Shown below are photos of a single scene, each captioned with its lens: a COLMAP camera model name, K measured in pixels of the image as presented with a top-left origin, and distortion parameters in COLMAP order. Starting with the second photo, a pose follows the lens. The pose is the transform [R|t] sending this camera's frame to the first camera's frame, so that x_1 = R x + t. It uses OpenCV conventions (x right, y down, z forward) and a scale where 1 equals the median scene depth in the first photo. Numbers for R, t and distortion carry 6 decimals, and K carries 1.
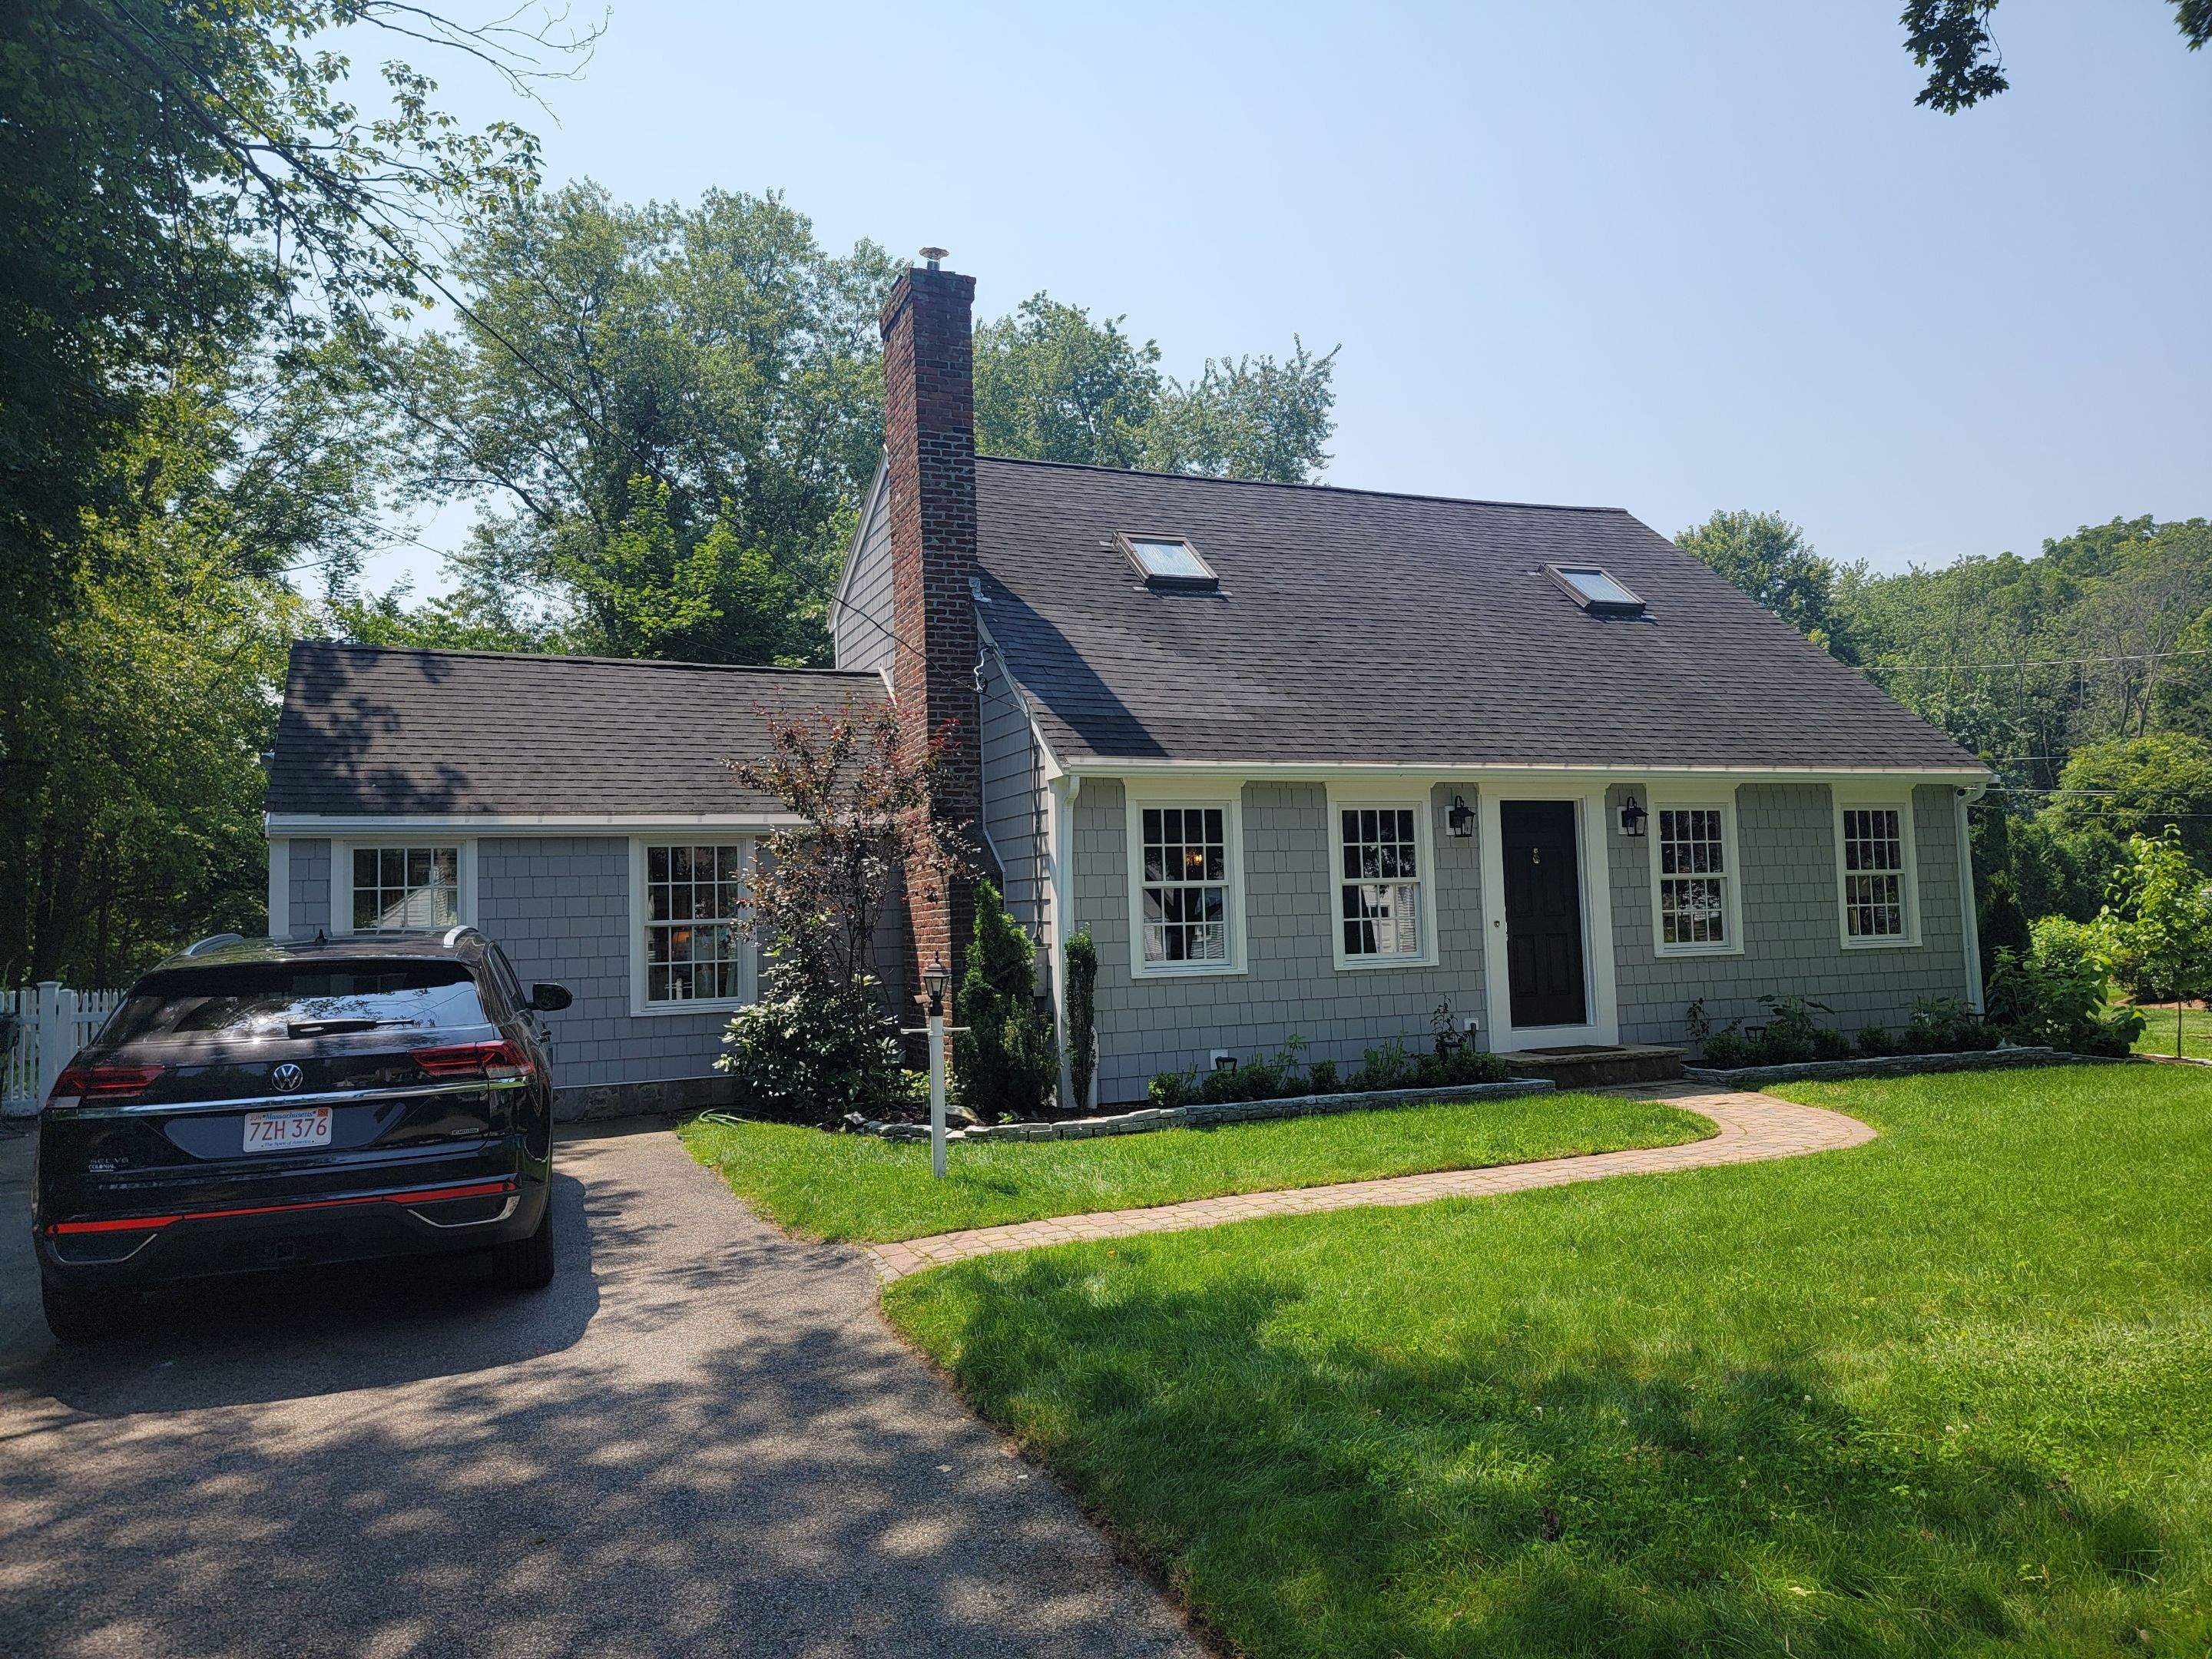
lens RADIAL K [[1529.8, 0, 1110.7], [0, 1529.8, 832.8], [0, 0, 1]] dist [0.072514, -0.031548]
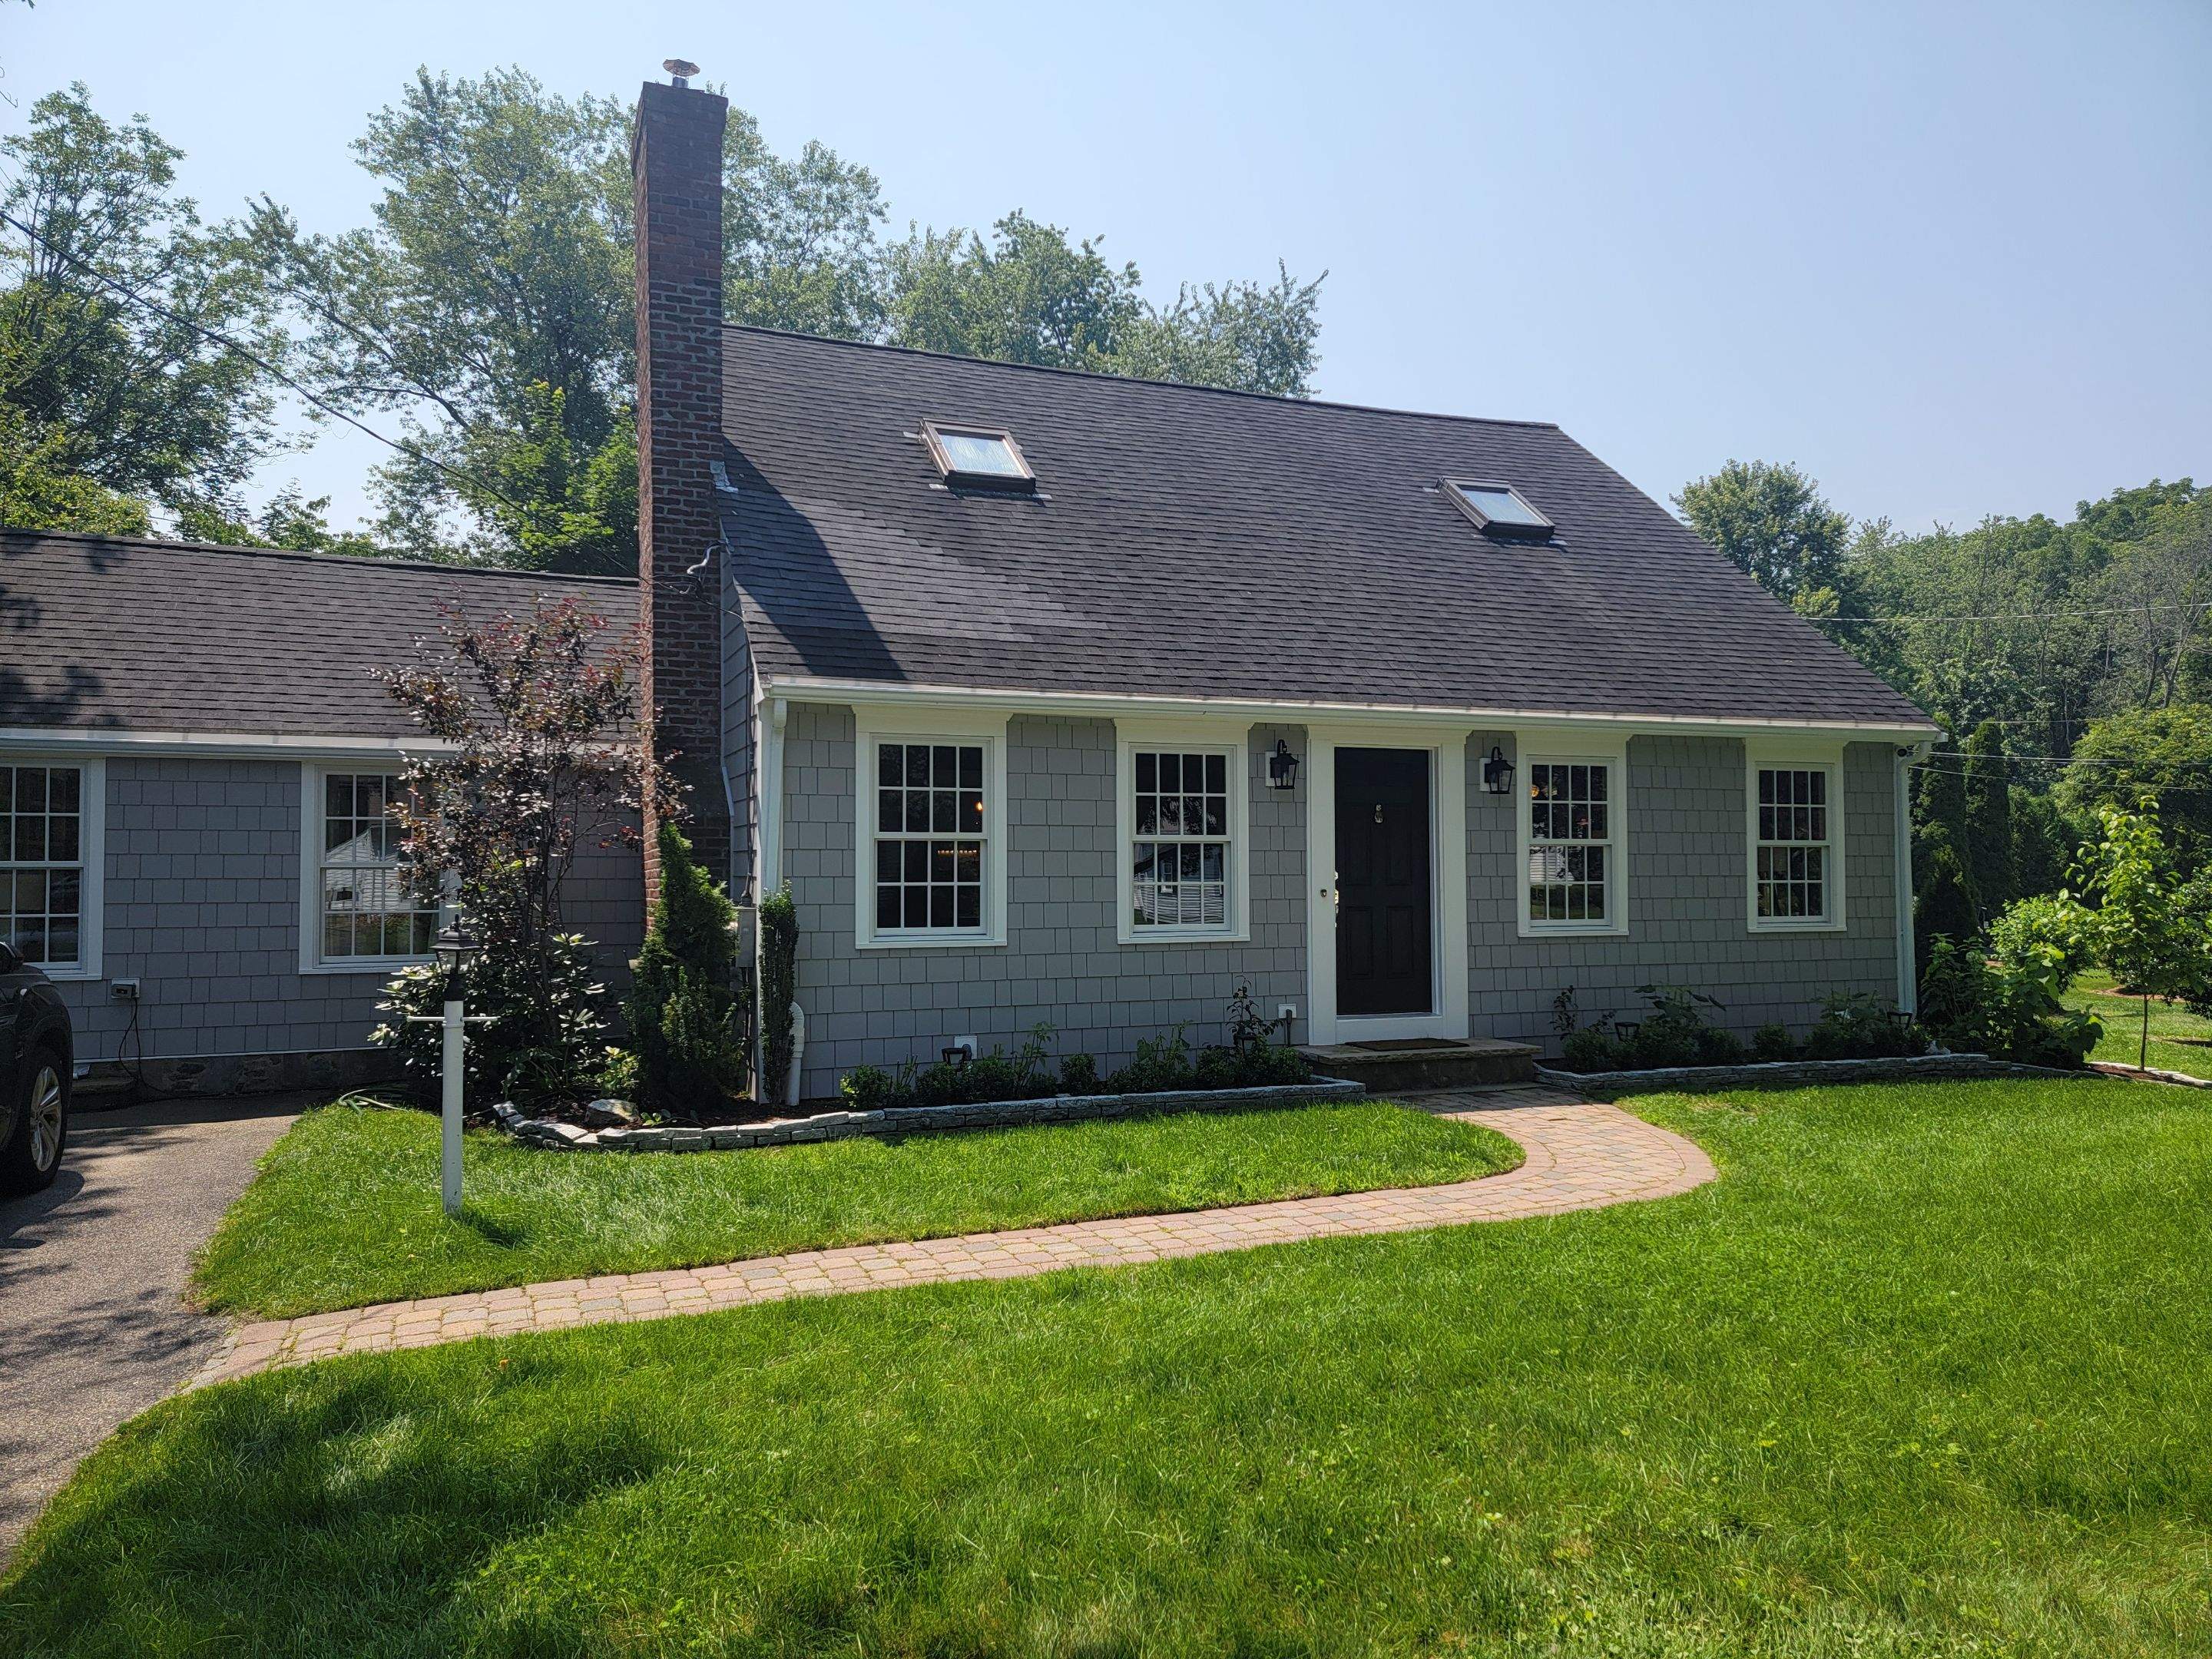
lens RADIAL K [[1529.8, 0, 1093.8], [0, 1529.8, 836.3], [0, 0, 1]] dist [0.072514, -0.031548]
pose [[0.999445, 0.027450, -0.018870, 0.131573], [-0.026775, 0.999024, 0.035134, 0.001991], [0.019816, -0.034609, 0.999204, 0.149846]]
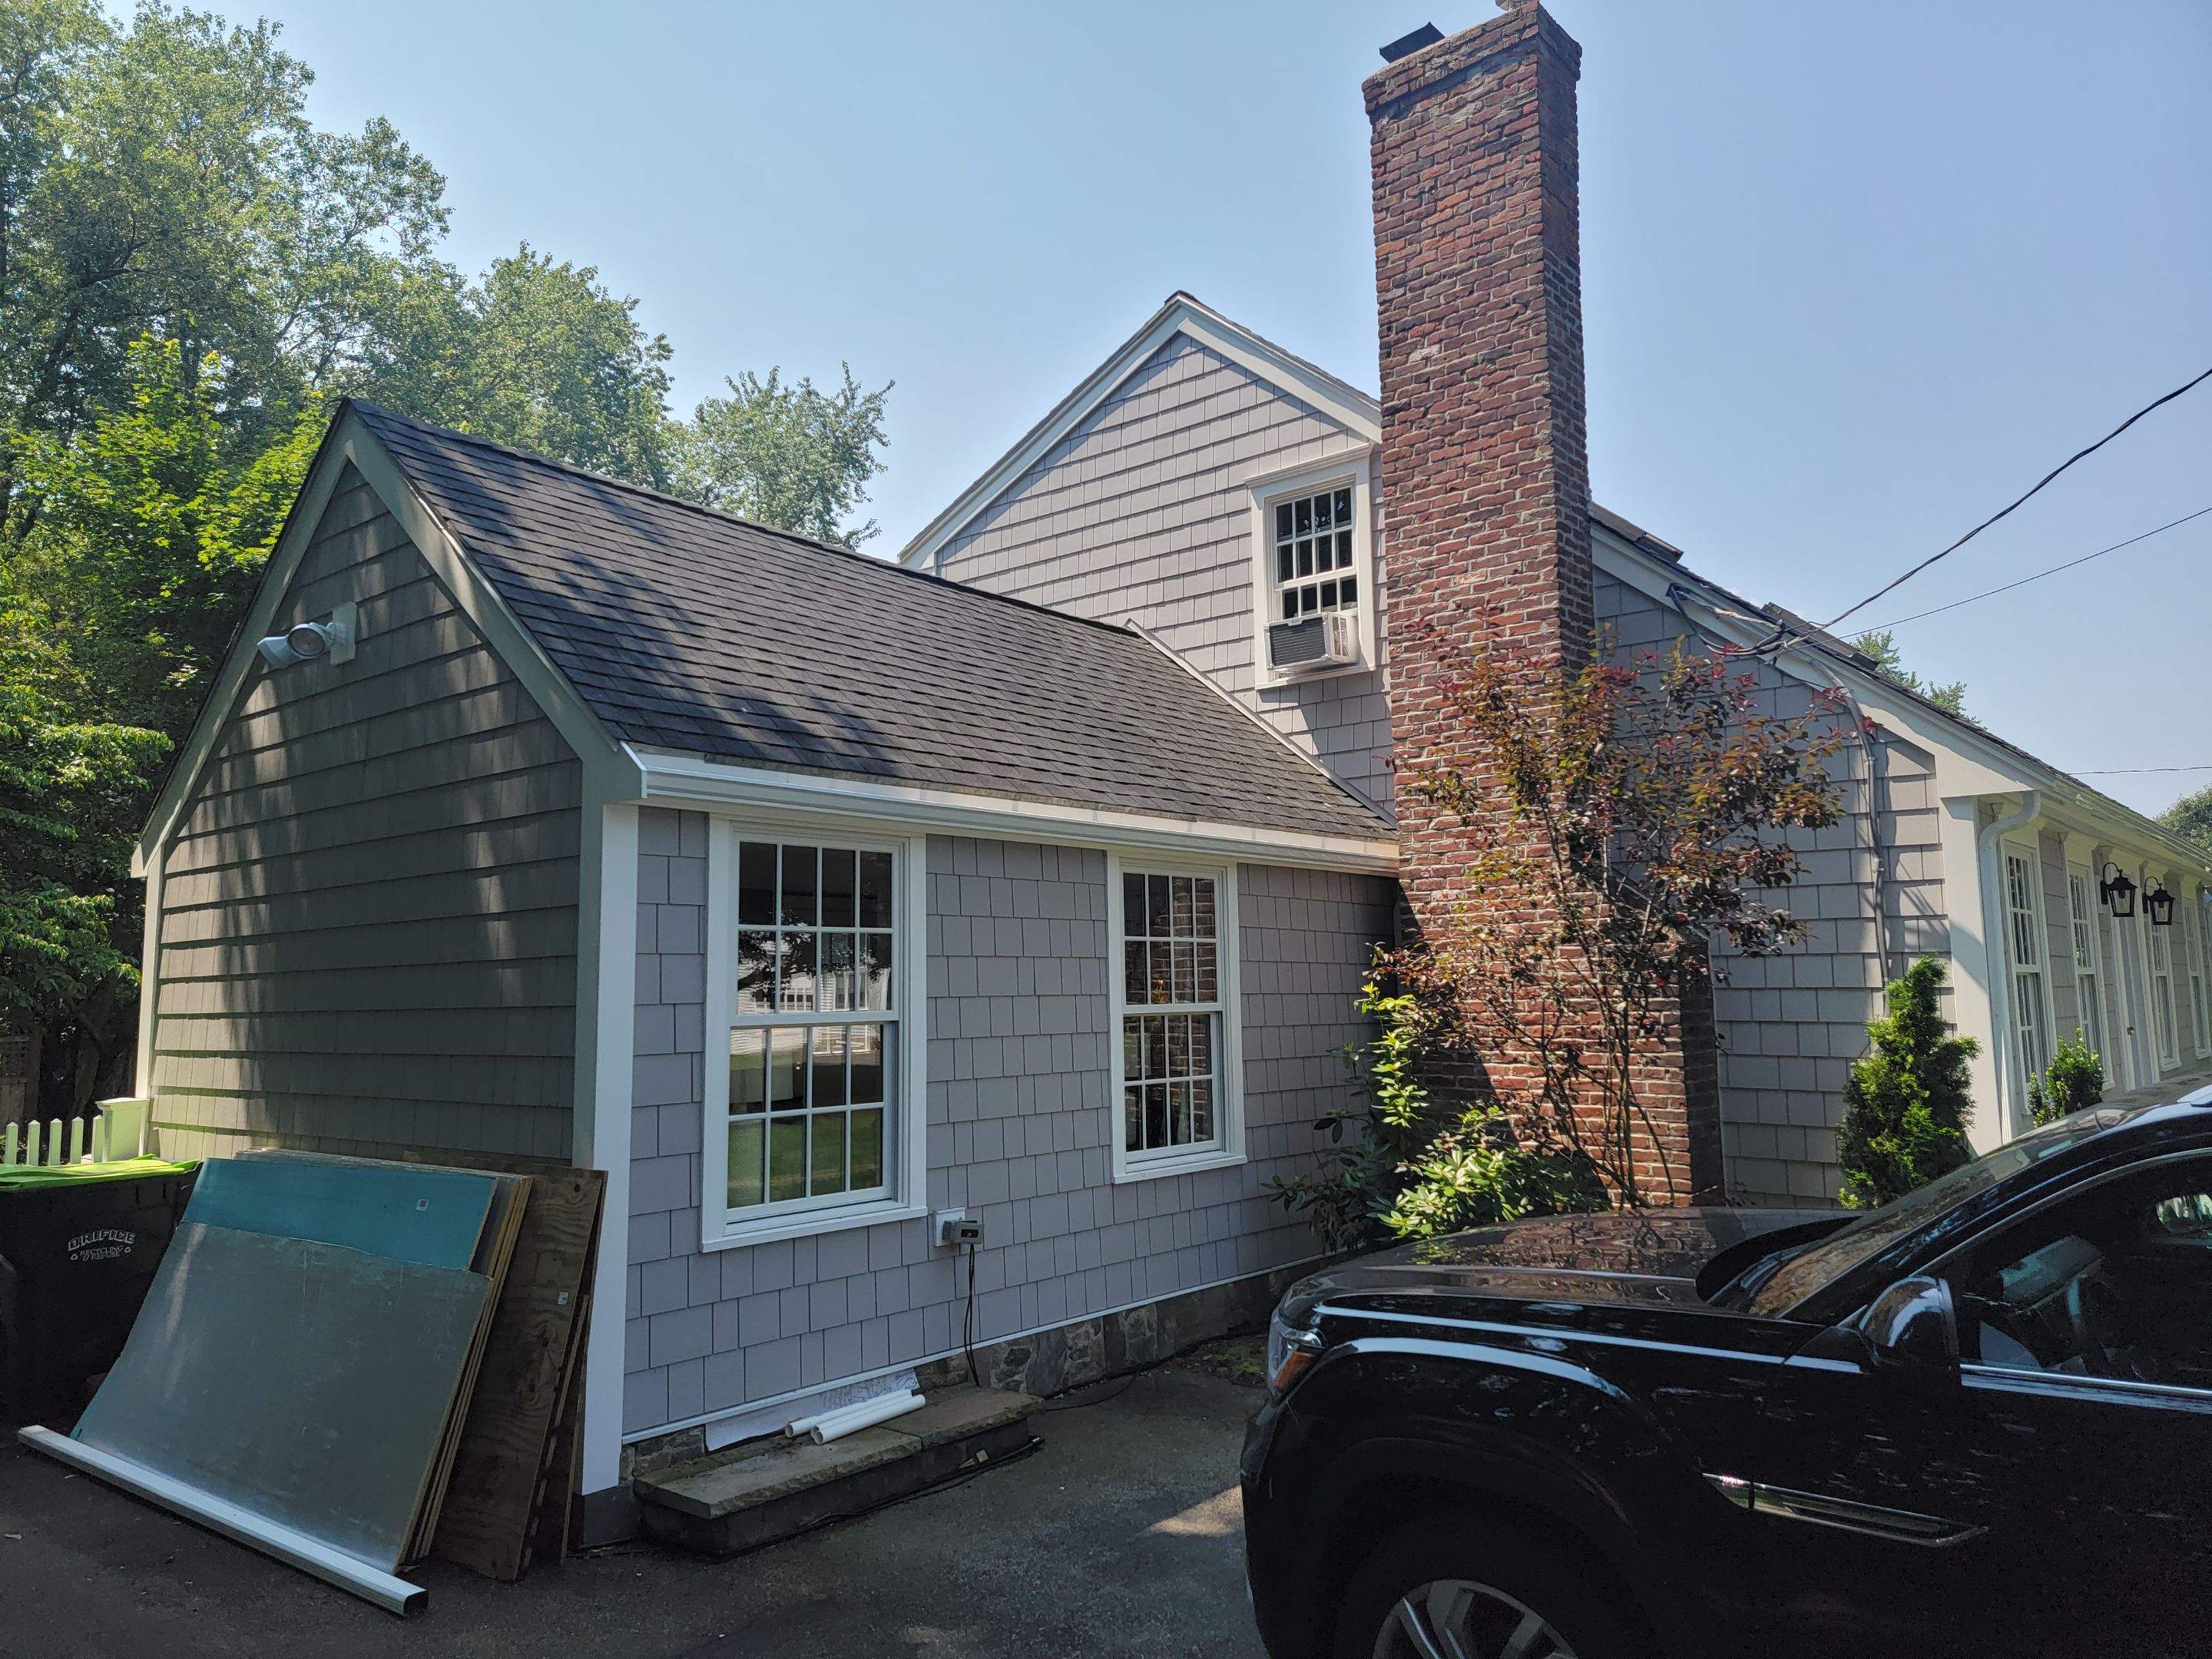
lens RADIAL K [[1529.8, 0, 1090.1], [0, 1529.8, 828.2], [0, 0, 1]] dist [0.072514, -0.031548]
pose [[0.896432, 0.065515, 0.438311, -0.532508], [-0.041299, 0.997058, -0.064566, 0.028886], [-0.441252, 0.039777, 0.896501, 0.489673]]
